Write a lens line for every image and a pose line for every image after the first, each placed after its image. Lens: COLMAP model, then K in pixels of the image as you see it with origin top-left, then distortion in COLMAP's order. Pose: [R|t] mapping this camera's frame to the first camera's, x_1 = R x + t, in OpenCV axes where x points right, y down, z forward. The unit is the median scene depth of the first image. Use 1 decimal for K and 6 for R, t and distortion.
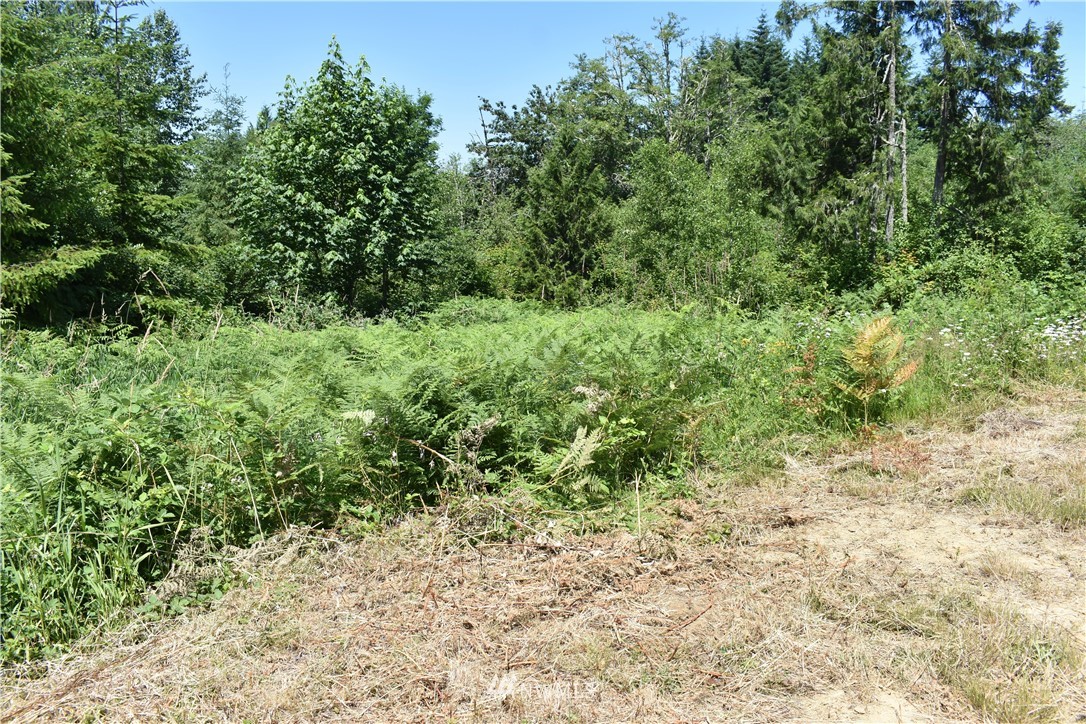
lens RADIAL K [[927.6, 0, 564.1], [0, 927.6, 360.8], [0, 0, 1]] dist [-0.072140, 0.007866]
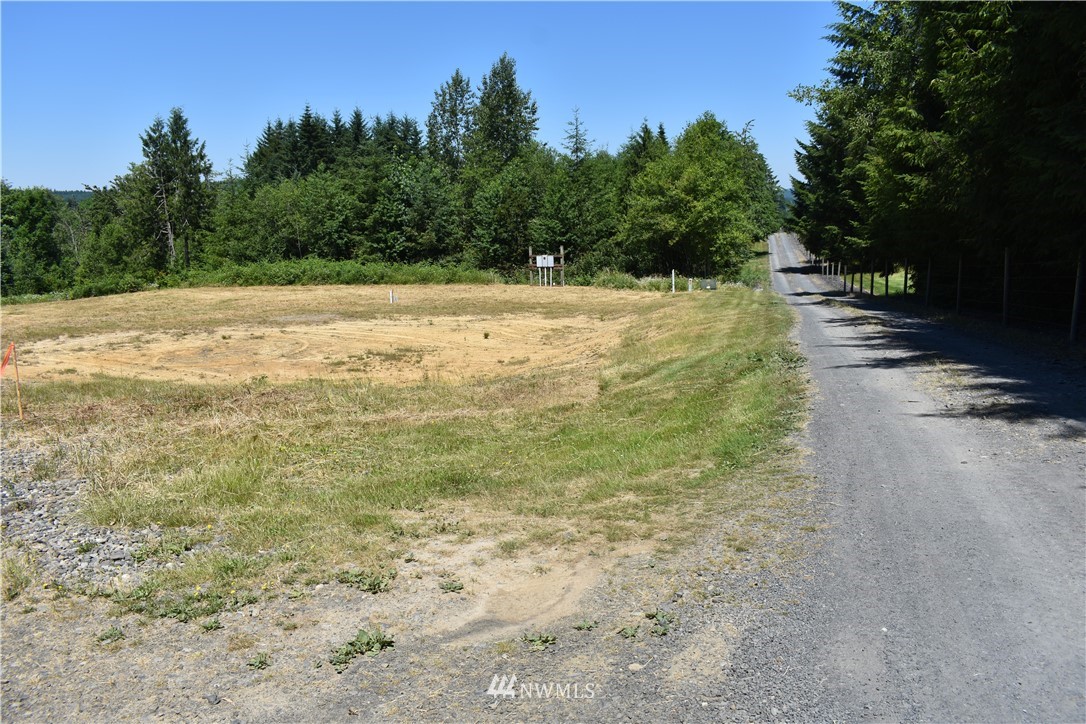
lens RADIAL K [[851.3, 0, 543.0], [0, 851.3, 362.0], [0, 0, 1]] dist [-0.092293, 0.007935]
pose [[0.972885, -0.057081, 0.224134, 0.847514], [0.051327, 0.998188, 0.031418, 0.129049], [-0.225521, -0.019061, 0.974052, -1.655942]]
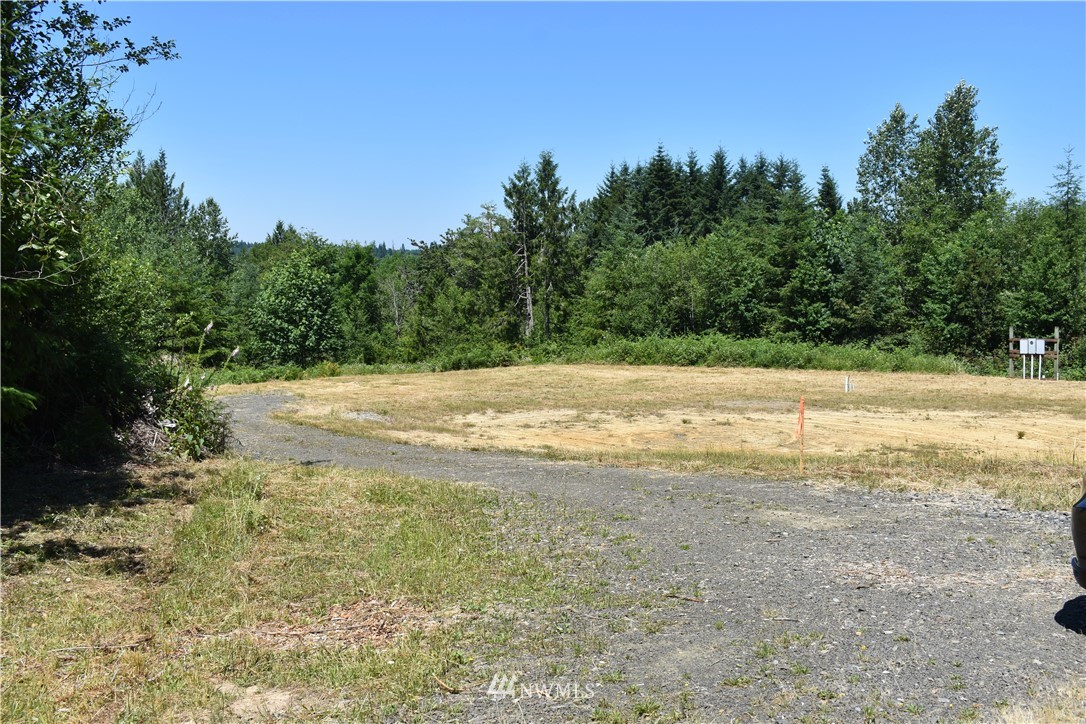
lens RADIAL K [[1127.4, 0, 541.3], [0, 1127.4, 363.2], [0, 0, 1]] dist [-0.071764, 0.010596]
pose [[0.995483, -0.000845, -0.094932, 0.645323], [-0.006504, 0.997004, -0.077074, 0.142997], [0.094713, 0.077343, 0.992496, -1.750896]]
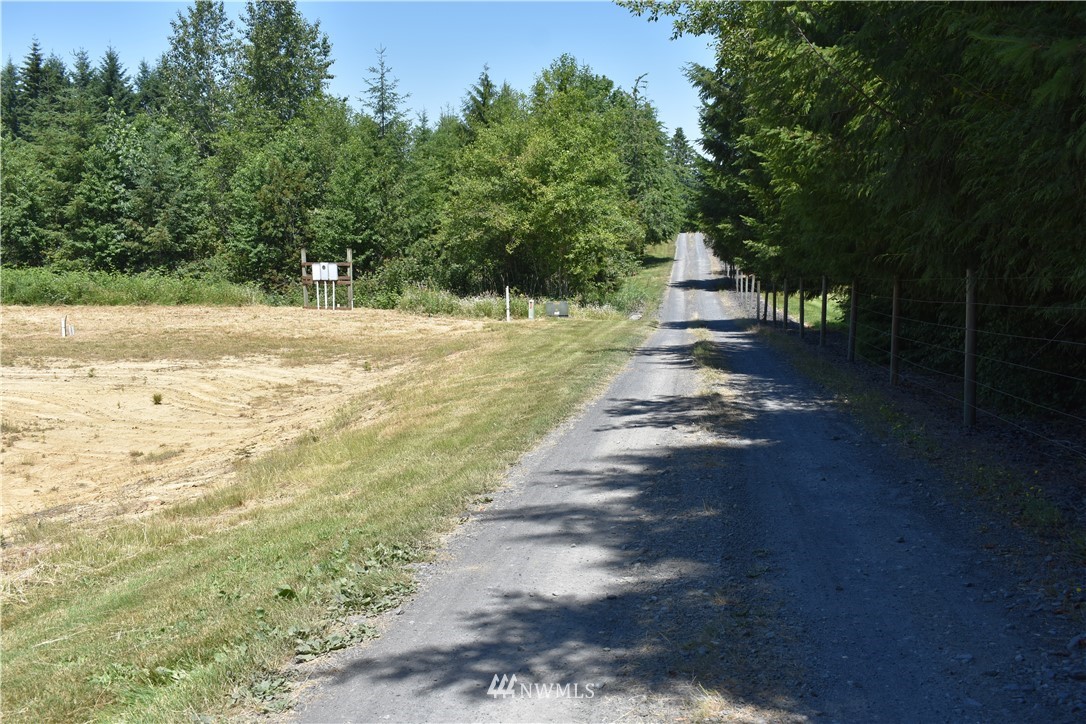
lens RADIAL K [[1127.4, 0, 541.3], [0, 1127.4, 363.2], [0, 0, 1]] dist [-0.071764, 0.010596]
pose [[0.937896, -0.051255, 0.343108, 1.006444], [0.052330, 0.998611, 0.006130, 0.107896], [-0.342946, 0.012205, 0.939276, -1.495350]]
